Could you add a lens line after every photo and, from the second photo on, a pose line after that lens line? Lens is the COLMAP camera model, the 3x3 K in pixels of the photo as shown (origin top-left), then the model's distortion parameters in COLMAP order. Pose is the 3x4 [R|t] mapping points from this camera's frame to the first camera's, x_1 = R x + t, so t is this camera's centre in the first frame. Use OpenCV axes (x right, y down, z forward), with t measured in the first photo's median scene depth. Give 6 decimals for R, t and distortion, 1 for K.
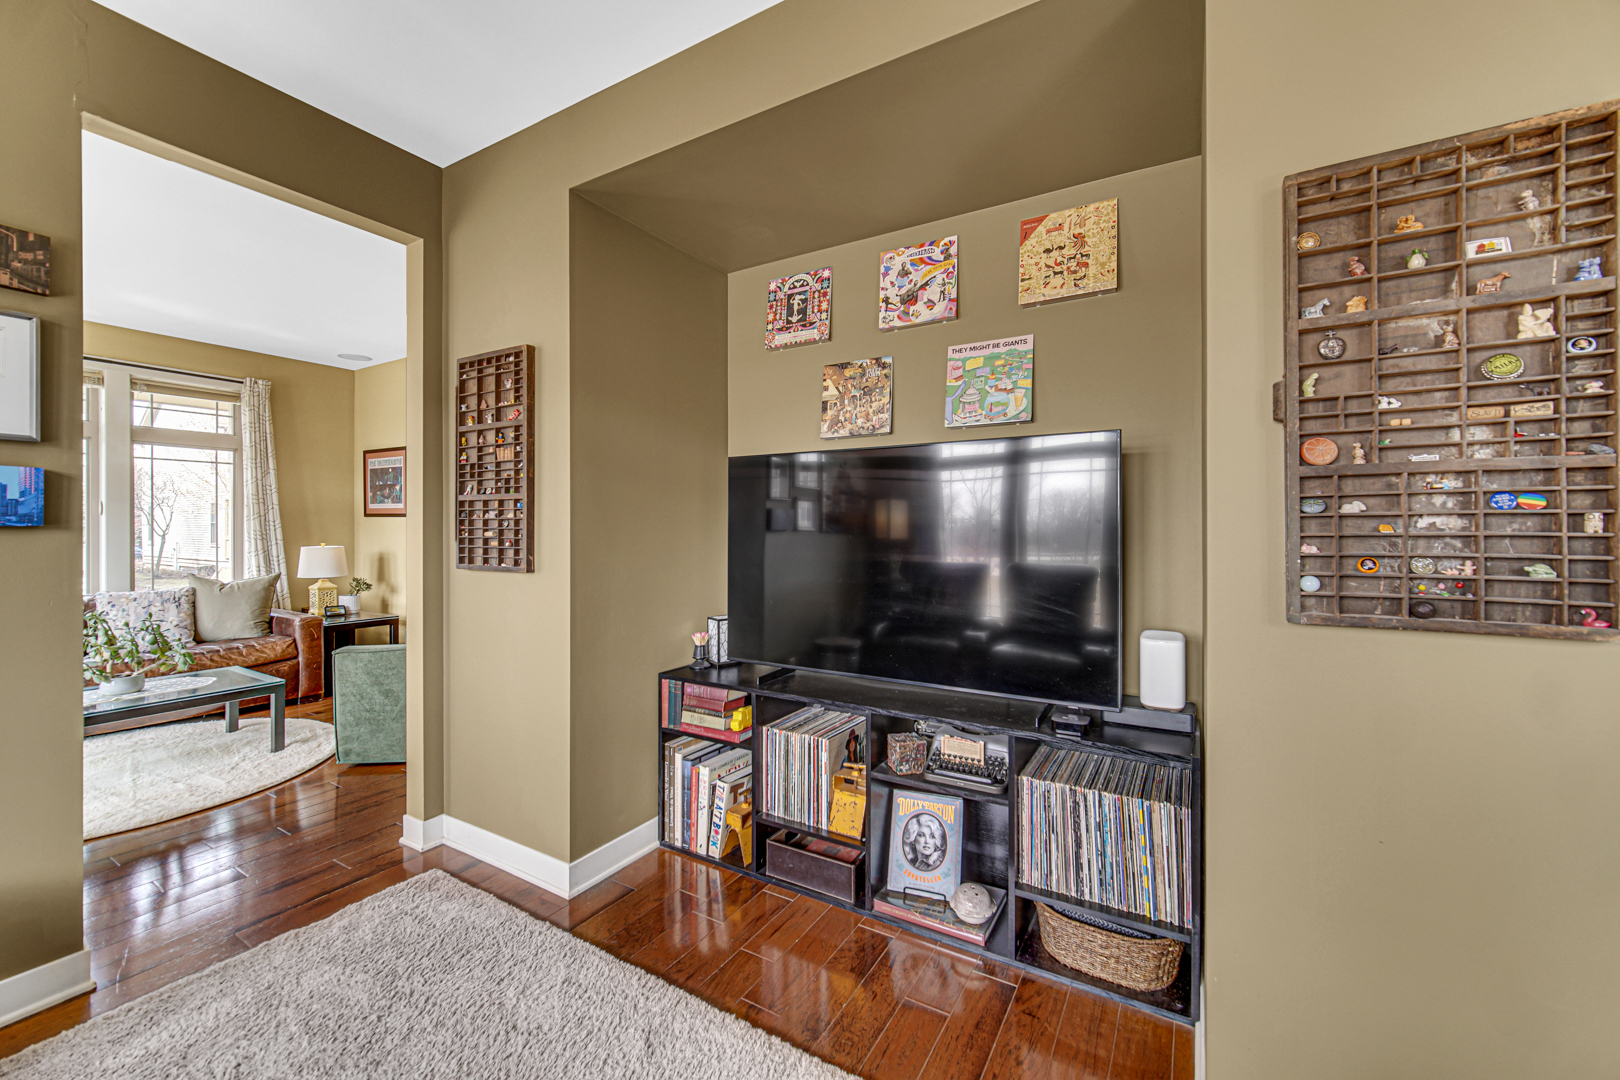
lens RADIAL K [[645.0, 0, 817.0], [0, 645.0, 525.9], [0, 0, 1]] dist [-0.005914, 0.001494]
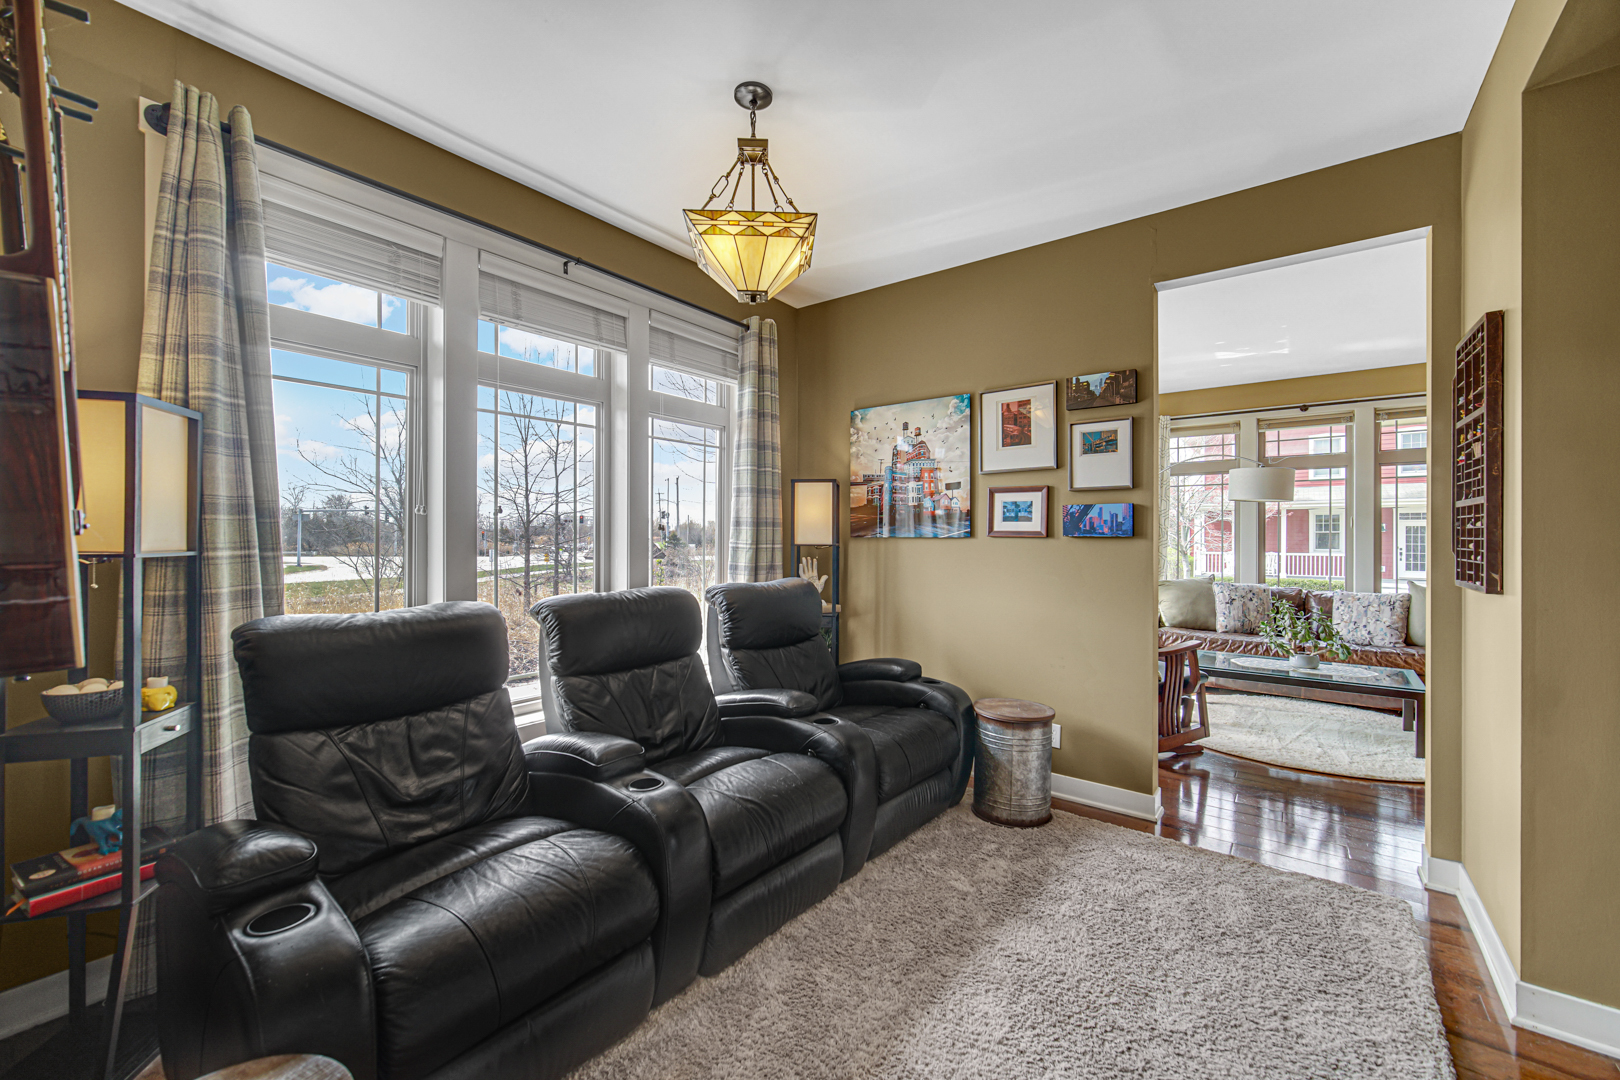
lens RADIAL K [[645.0, 0, 801.4], [0, 645.0, 532.5], [0, 0, 1]] dist [-0.005914, 0.001494]
pose [[-0.130925, -0.007301, -0.991365, 0.480323], [-0.000657, 0.999973, -0.007277, 0.001653], [0.991392, -0.000302, -0.130926, 0.258306]]
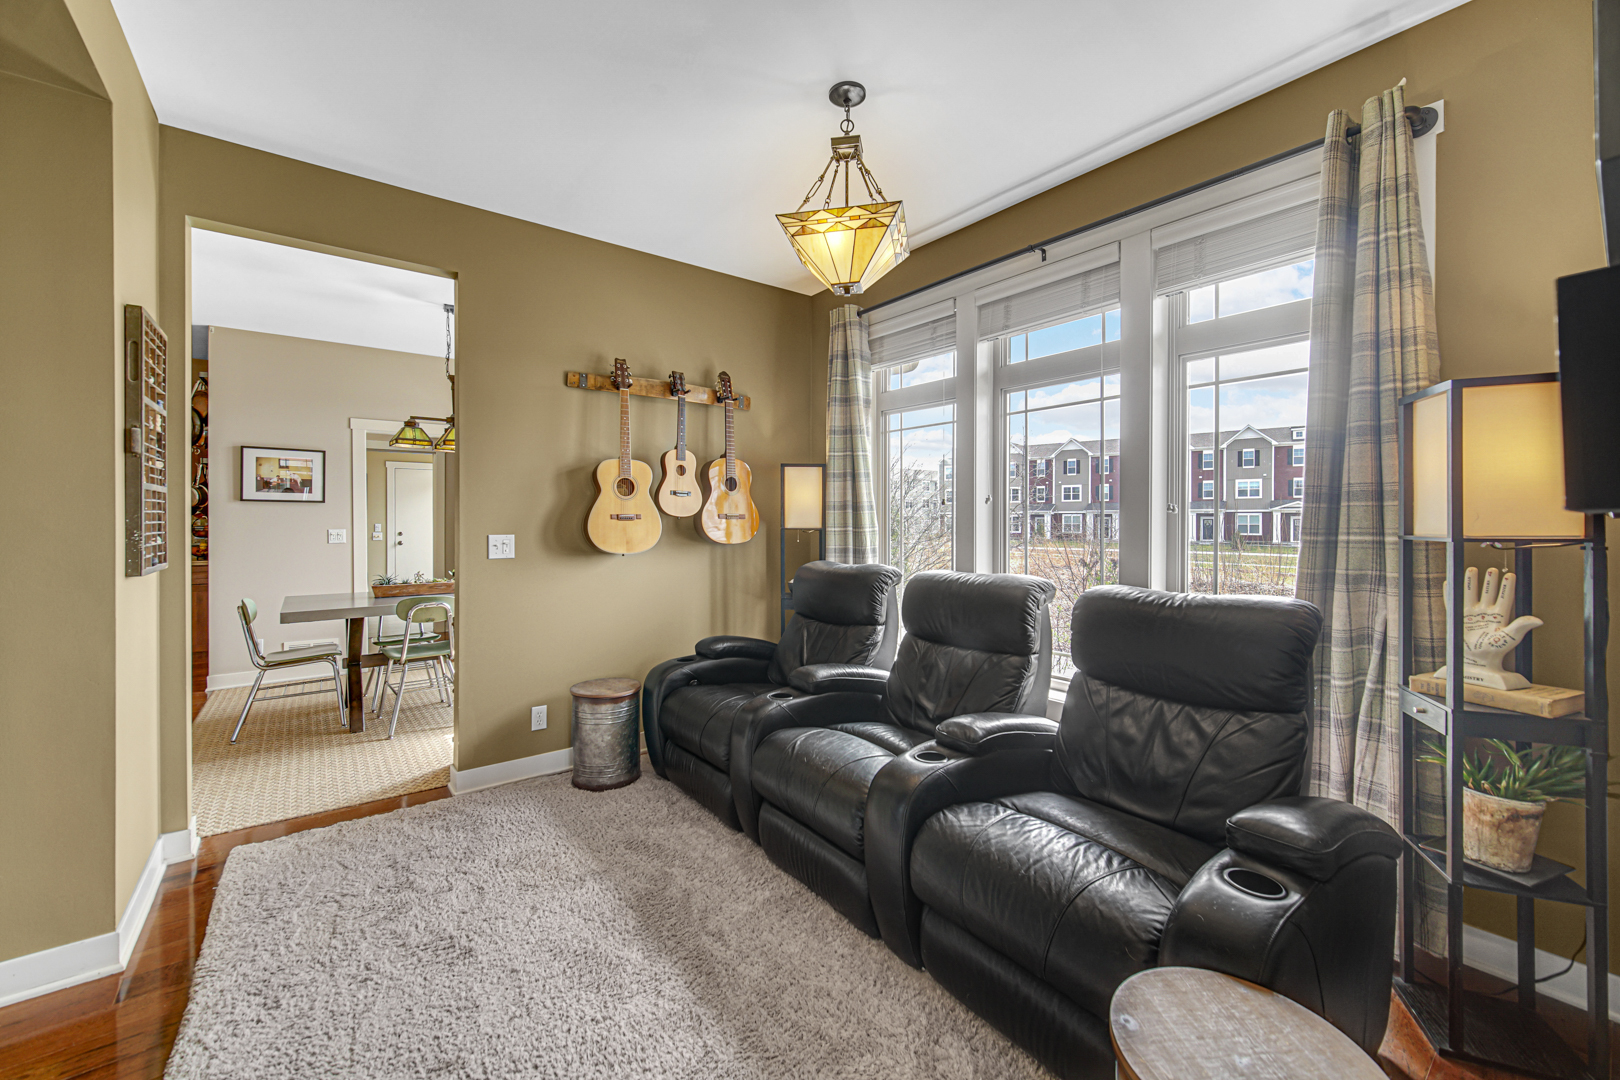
lens RADIAL K [[645.0, 0, 814.8], [0, 645.0, 519.5], [0, 0, 1]] dist [-0.005914, 0.001494]
pose [[-0.937175, -0.000876, 0.348858, -0.764255], [-0.001684, 0.999997, -0.002013, 0.000628], [-0.348855, -0.002474, -0.937173, 1.002984]]
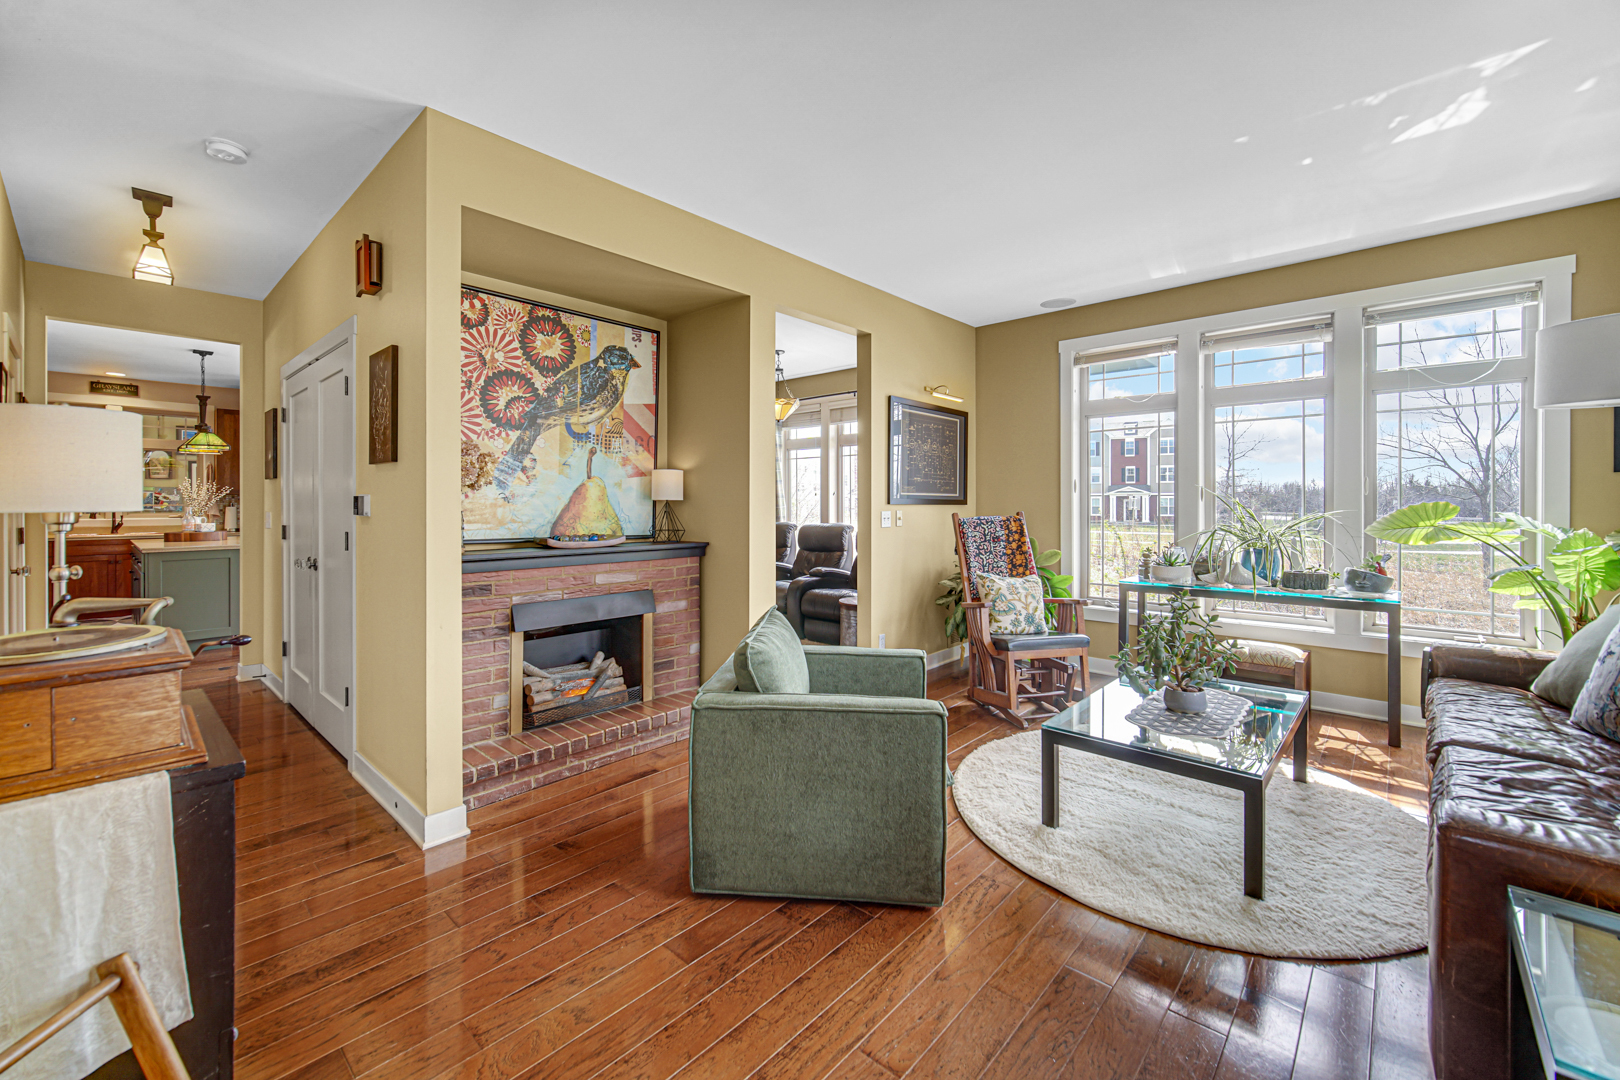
lens RADIAL K [[645.0, 0, 796.5], [0, 645.0, 506.9], [0, 0, 1]] dist [-0.005914, 0.001494]
pose [[-0.976113, -0.000192, 0.217264, -1.147463], [0.000530, 0.999995, 0.003266, 0.010795], [-0.217264, 0.003303, -0.976107, 2.762976]]
